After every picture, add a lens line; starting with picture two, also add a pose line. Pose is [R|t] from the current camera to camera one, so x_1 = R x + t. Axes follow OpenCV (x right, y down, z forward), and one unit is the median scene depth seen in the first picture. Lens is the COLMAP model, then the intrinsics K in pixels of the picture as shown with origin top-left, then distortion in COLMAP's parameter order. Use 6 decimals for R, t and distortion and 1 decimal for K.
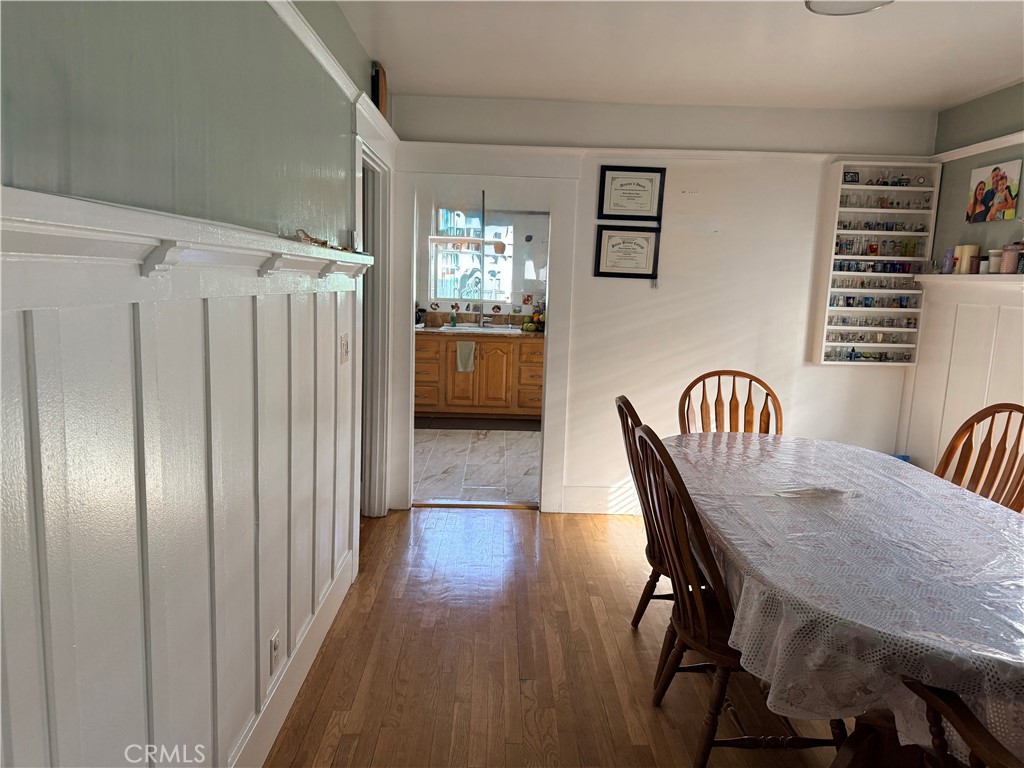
lens RADIAL K [[708.5, 0, 512.9], [0, 708.5, 390.1], [0, 0, 1]] dist [0.098206, -0.145155]
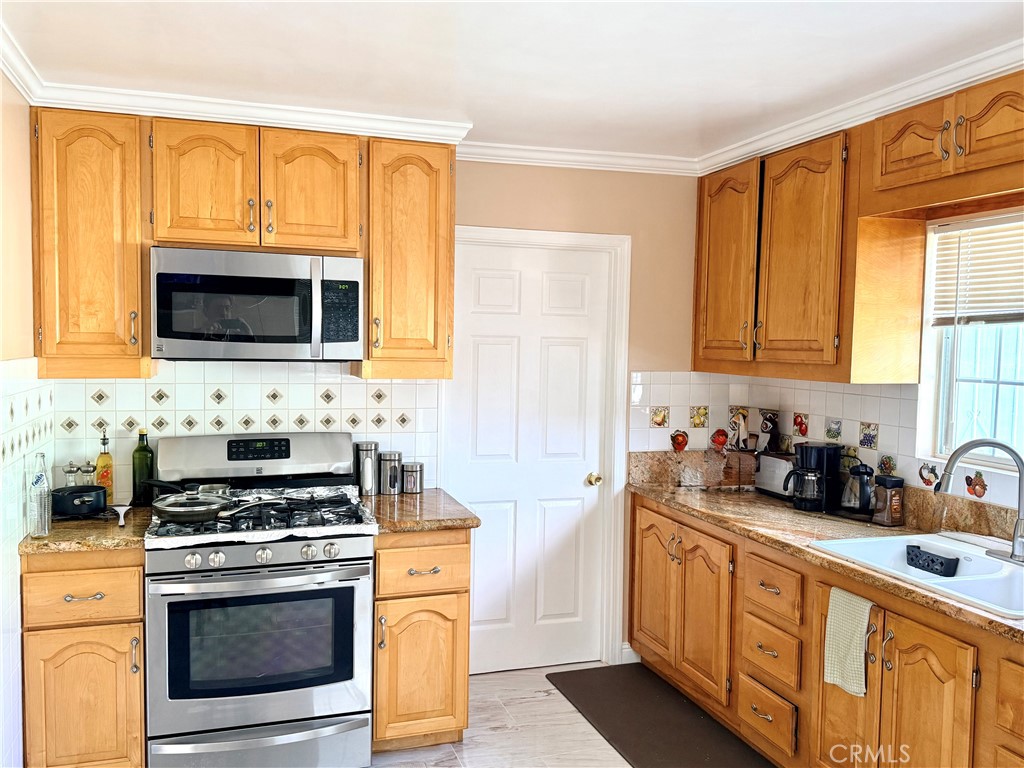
lens RADIAL K [[863.0, 0, 512.0], [0, 863.0, 384.0], [0, 0, 1]] dist [0.166558, -0.306311]
pose [[0.290279, 0.018210, -0.956769, 0.426349], [-0.153120, 0.987821, -0.027655, -0.205304], [0.944612, 0.154528, 0.289532, 1.168120]]
